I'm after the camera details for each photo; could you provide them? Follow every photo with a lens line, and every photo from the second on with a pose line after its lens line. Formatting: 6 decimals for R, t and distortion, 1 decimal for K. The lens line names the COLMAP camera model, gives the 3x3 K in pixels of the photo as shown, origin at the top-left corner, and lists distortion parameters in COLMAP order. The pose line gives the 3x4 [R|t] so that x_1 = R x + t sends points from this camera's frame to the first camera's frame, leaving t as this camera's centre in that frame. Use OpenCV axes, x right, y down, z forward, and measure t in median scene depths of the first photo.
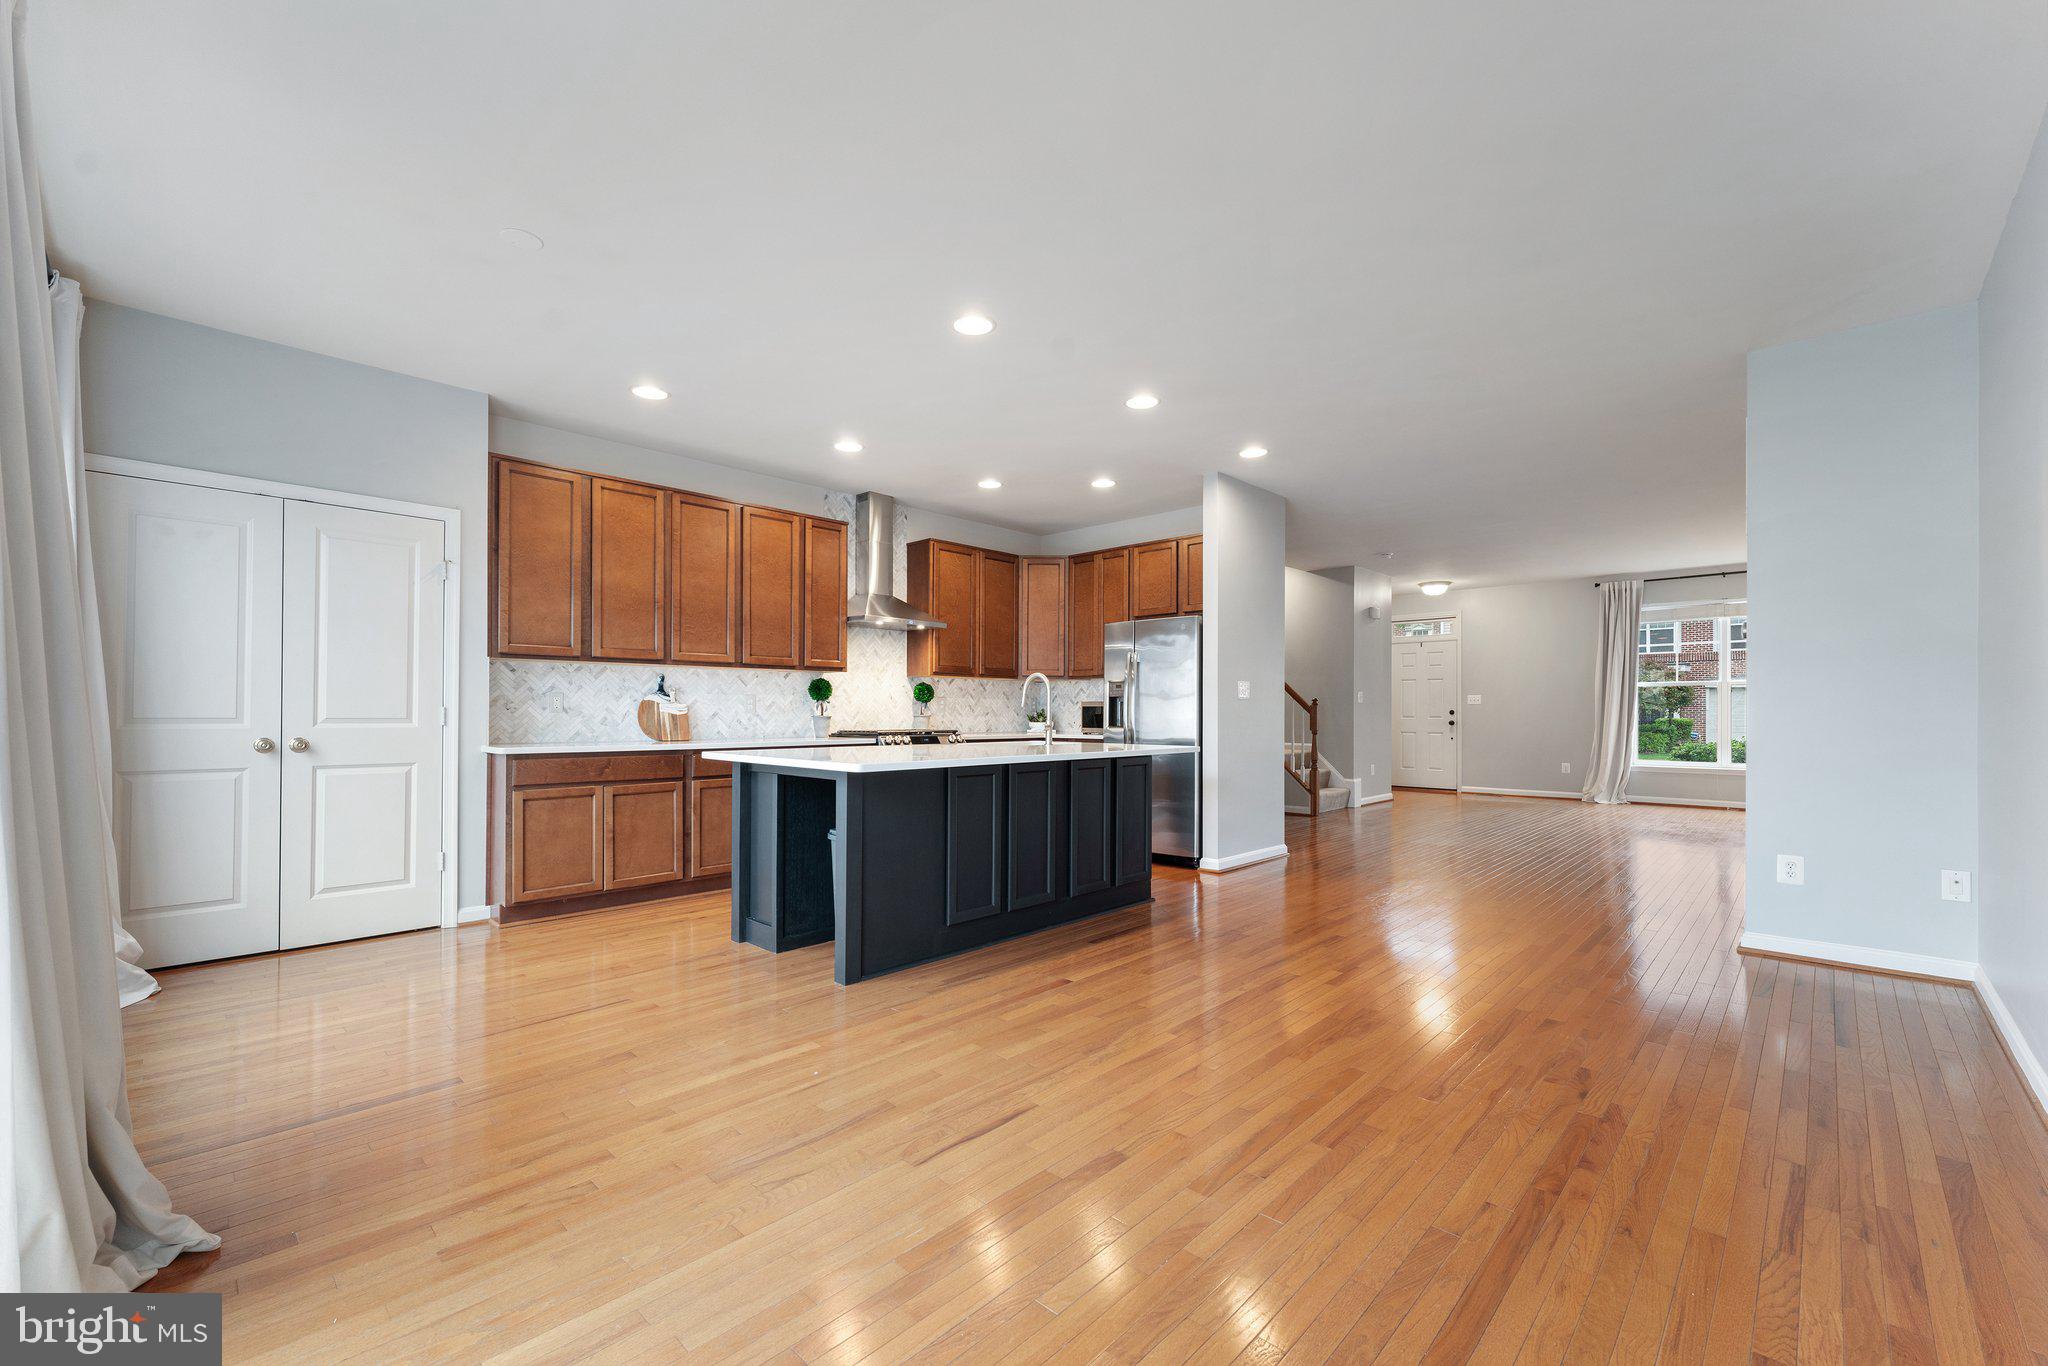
lens RADIAL K [[830.8, 0, 1009.2], [0, 830.8, 713.9], [0, 0, 1]] dist [-0.007253, -0.000097]
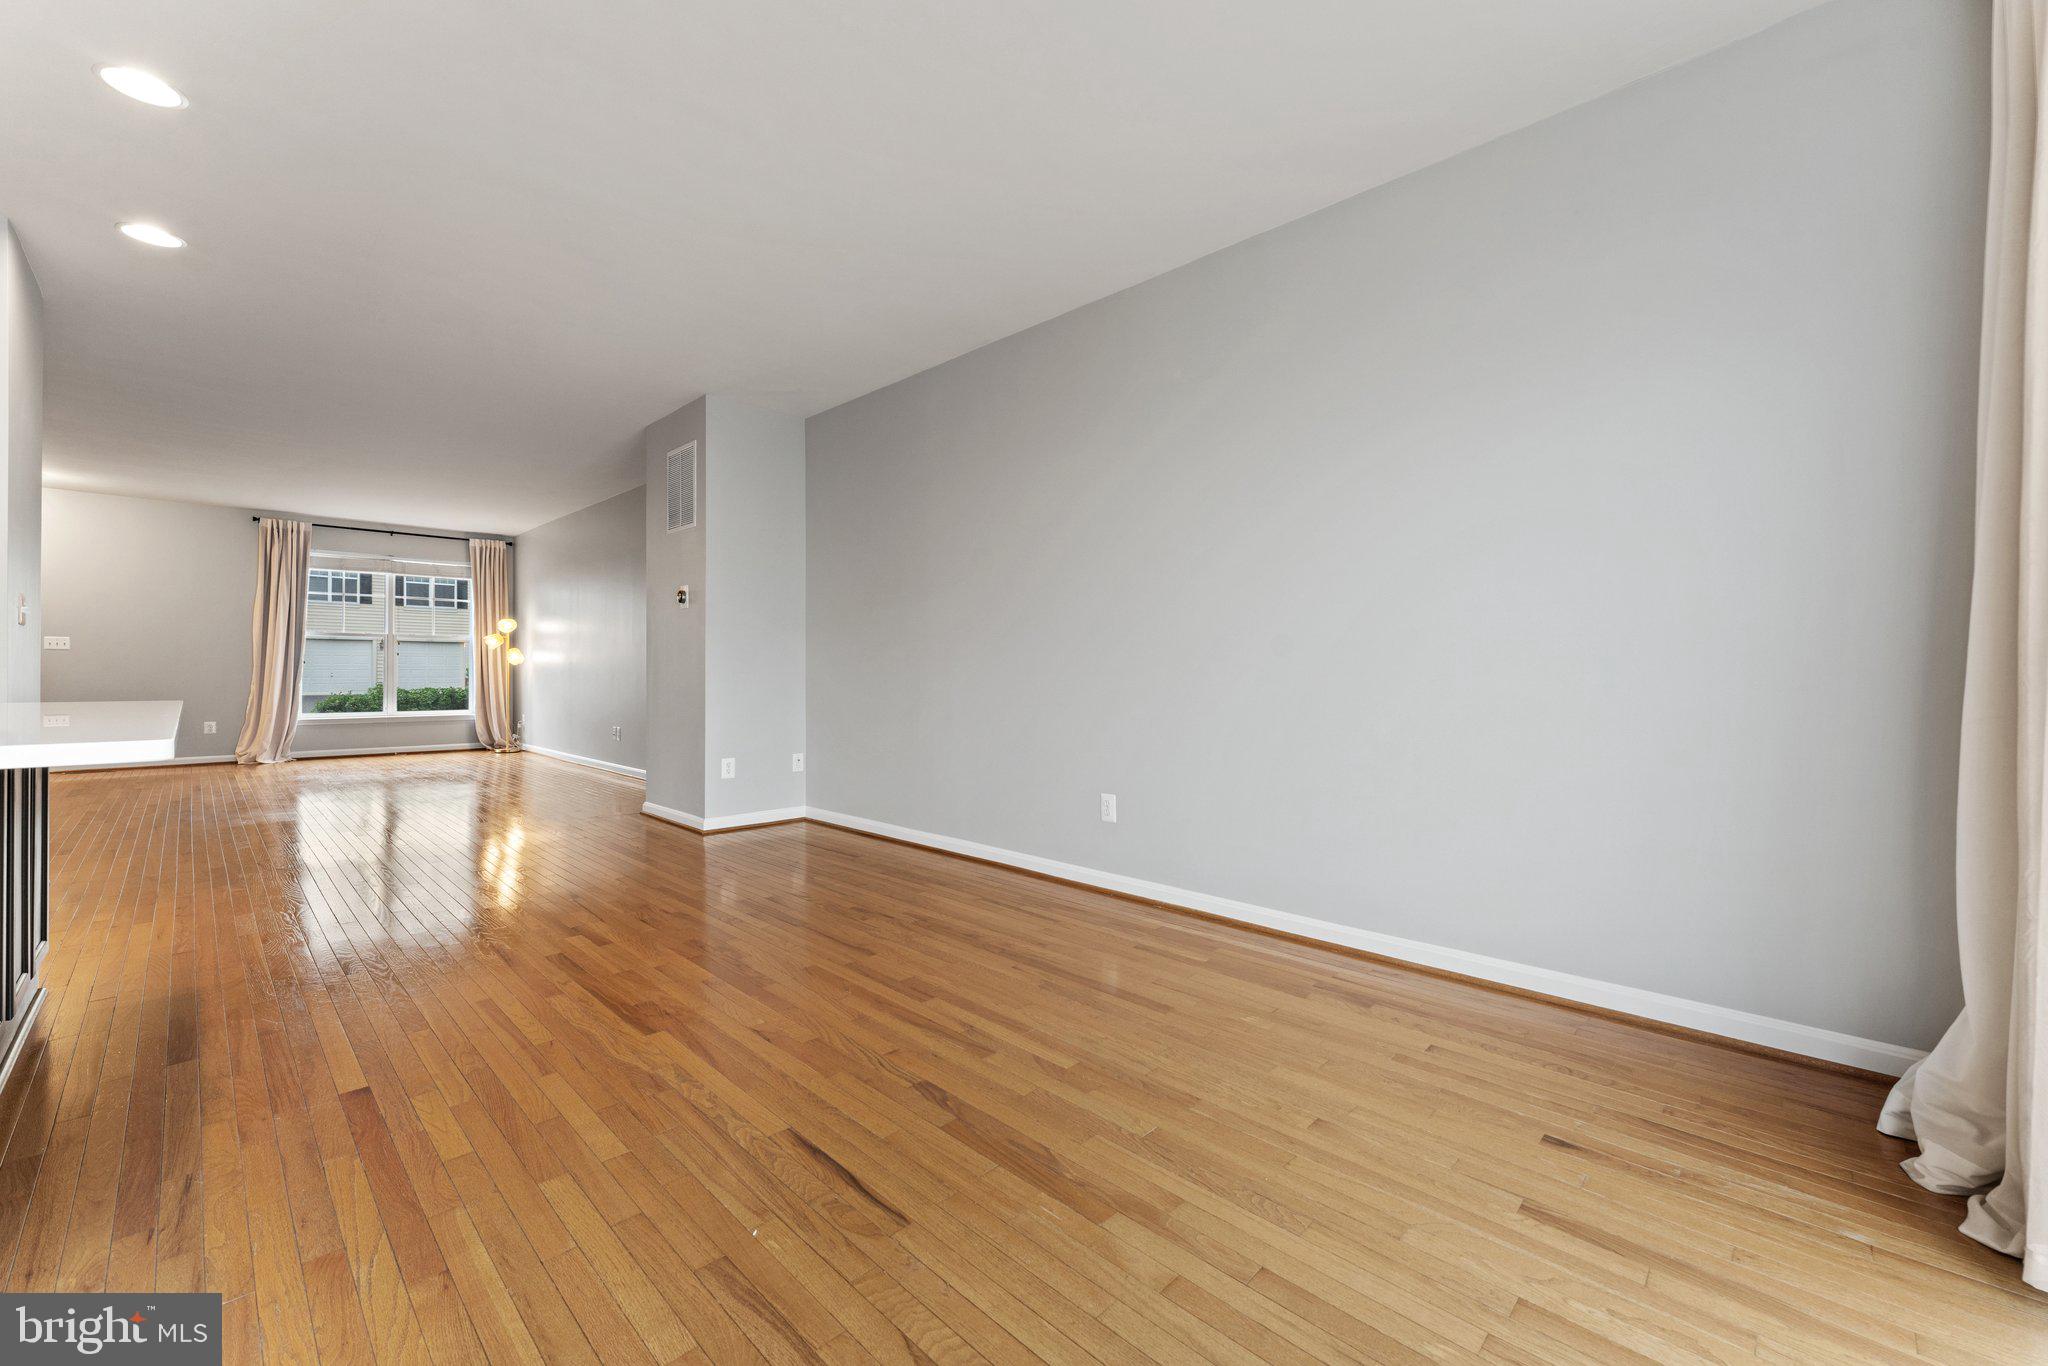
lens RADIAL K [[830.8, 0, 1012.5], [0, 830.8, 680.0], [0, 0, 1]] dist [-0.007253, -0.000097]
pose [[0.009838, -0.011168, 0.999889, -0.123717], [-0.000252, 0.999938, 0.011171, 0.005308], [-0.999952, -0.000361, 0.009835, 0.127743]]
